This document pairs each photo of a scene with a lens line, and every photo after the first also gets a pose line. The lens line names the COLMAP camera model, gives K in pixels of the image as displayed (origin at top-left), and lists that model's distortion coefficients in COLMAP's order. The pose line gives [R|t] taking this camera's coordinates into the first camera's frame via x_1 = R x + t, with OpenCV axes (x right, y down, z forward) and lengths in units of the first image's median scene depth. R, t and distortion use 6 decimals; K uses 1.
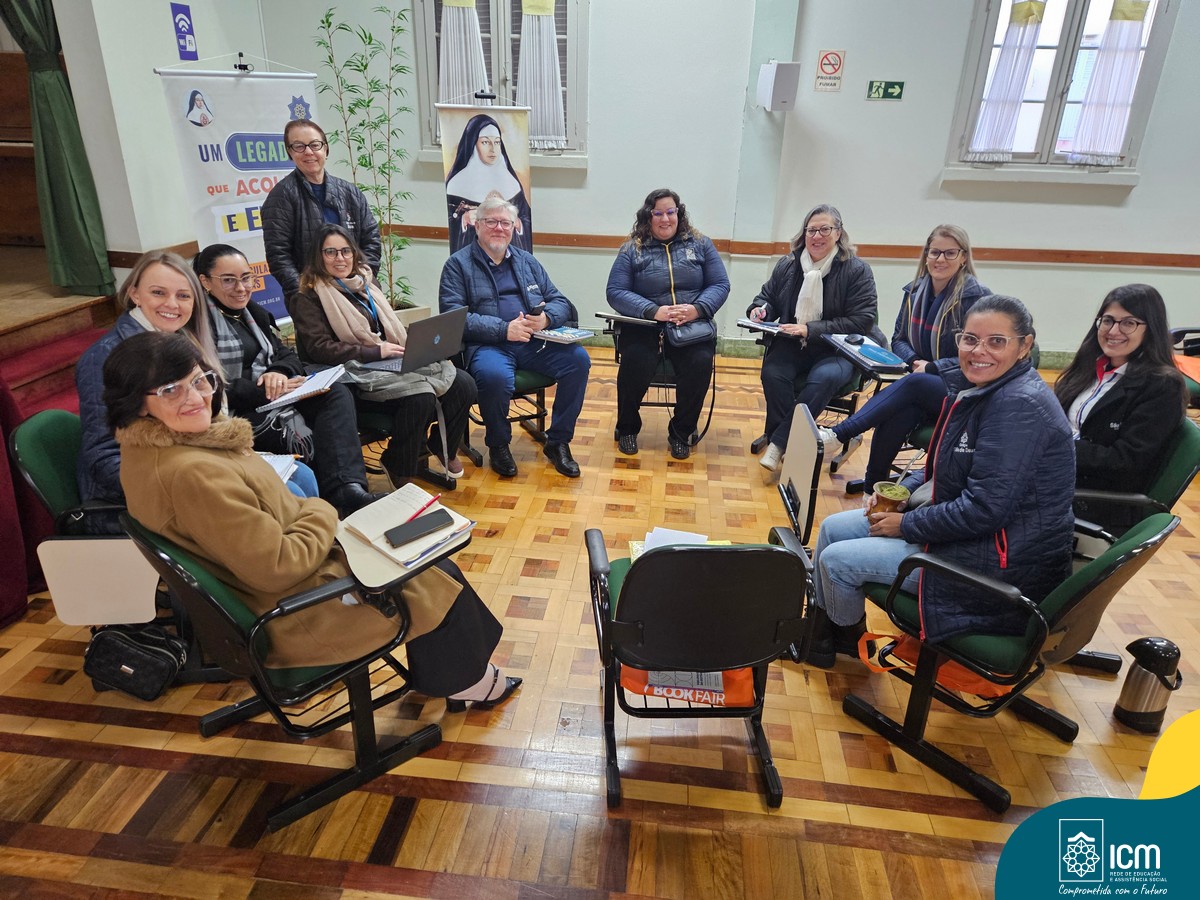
lens RADIAL K [[828.5, 0, 600.0], [0, 828.5, 450.0], [0, 0, 1]] dist [0.080430, -0.066587]
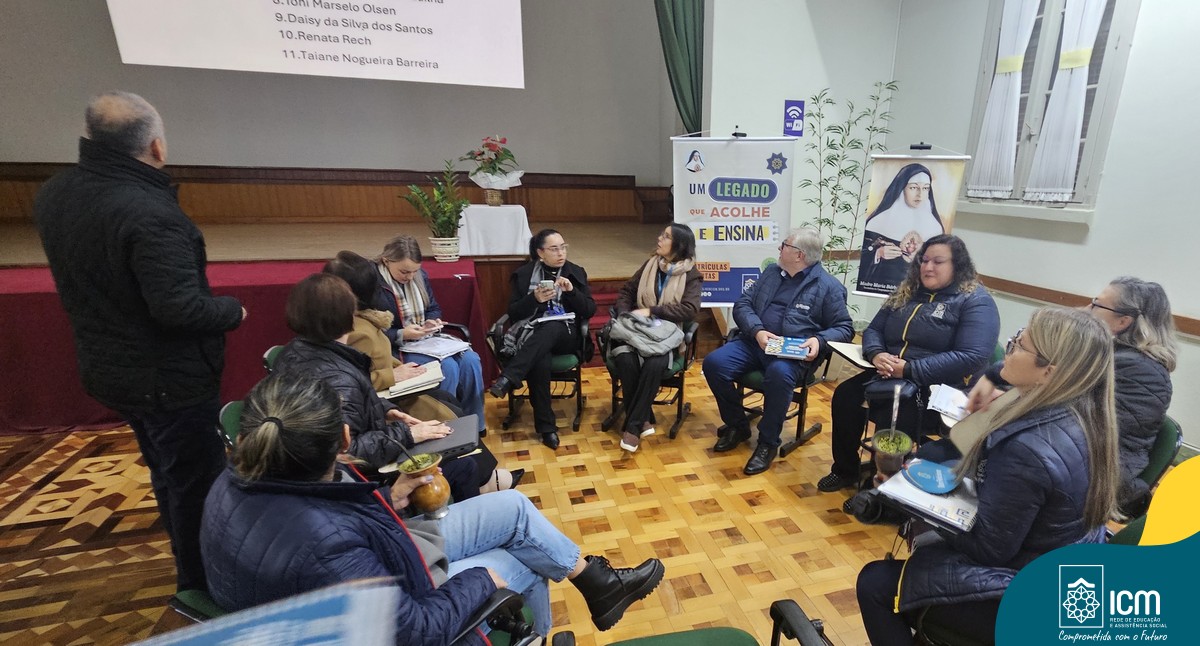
lens RADIAL K [[615.9, 0, 681.1], [0, 615.9, 377.7], [0, 0, 1]] dist [-0.002666, 0.000318]
pose [[0.425696, 0.274137, -0.862341, 0.501698], [-0.353080, 0.927782, 0.120643, -0.128266], [0.833137, 0.253118, 0.491745, 0.418042]]
